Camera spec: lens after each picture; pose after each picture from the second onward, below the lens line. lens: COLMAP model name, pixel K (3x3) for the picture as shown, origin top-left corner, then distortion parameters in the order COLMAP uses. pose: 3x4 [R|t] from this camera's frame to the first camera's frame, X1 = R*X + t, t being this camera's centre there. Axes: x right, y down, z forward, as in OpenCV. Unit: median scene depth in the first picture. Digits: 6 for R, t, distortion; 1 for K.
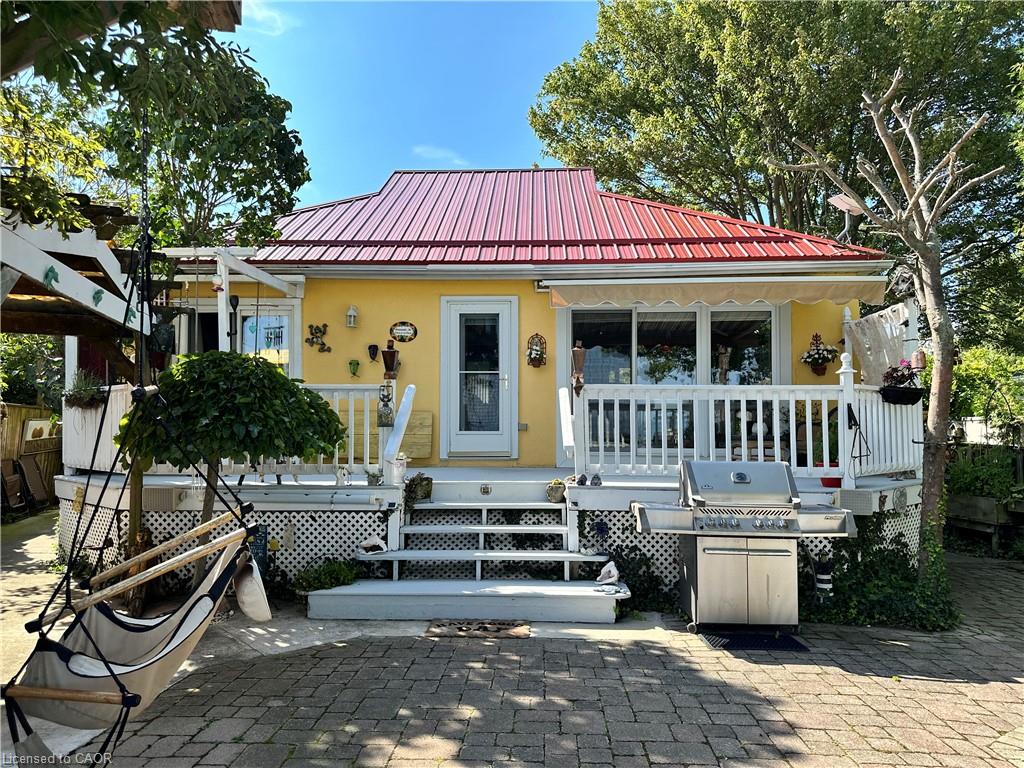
lens RADIAL K [[702.3, 0, 511.3], [0, 702.3, 379.5], [0, 0, 1]] dist [0.028823, -0.008593]
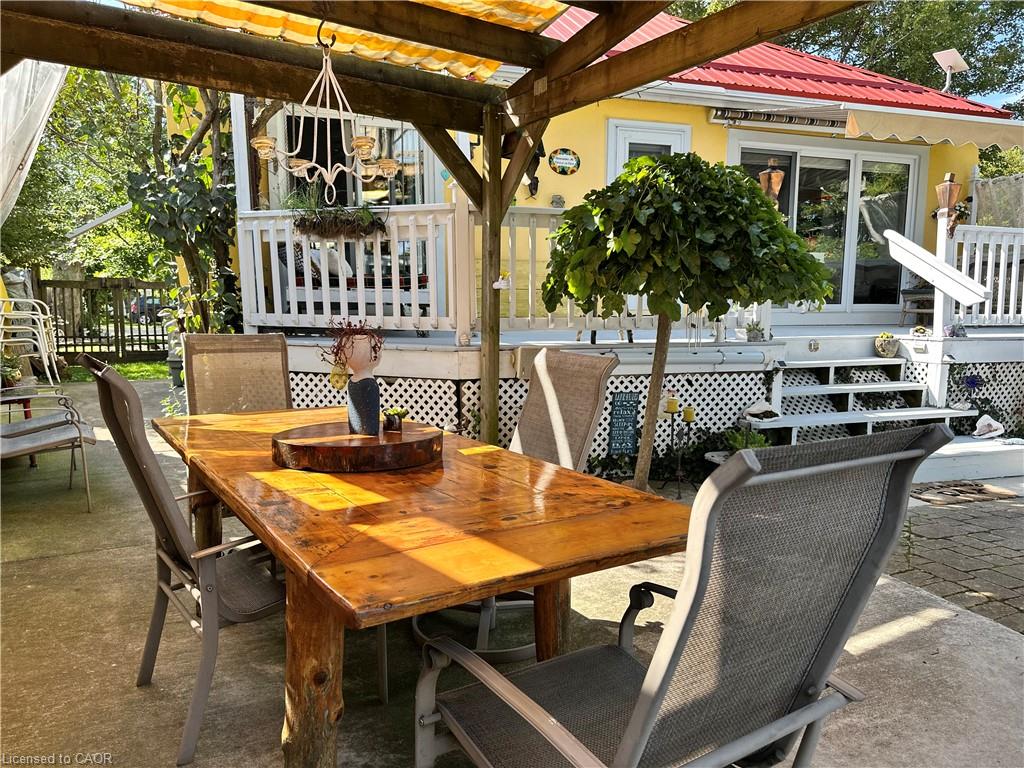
lens RADIAL K [[702.3, 0, 512.1], [0, 702.3, 390.1], [0, 0, 1]] dist [0.028823, -0.008593]
pose [[0.942736, -0.038331, 0.331330, -0.745795], [-0.029109, 0.980129, 0.196213, 0.051722], [-0.332268, -0.194622, 0.922887, 0.313843]]
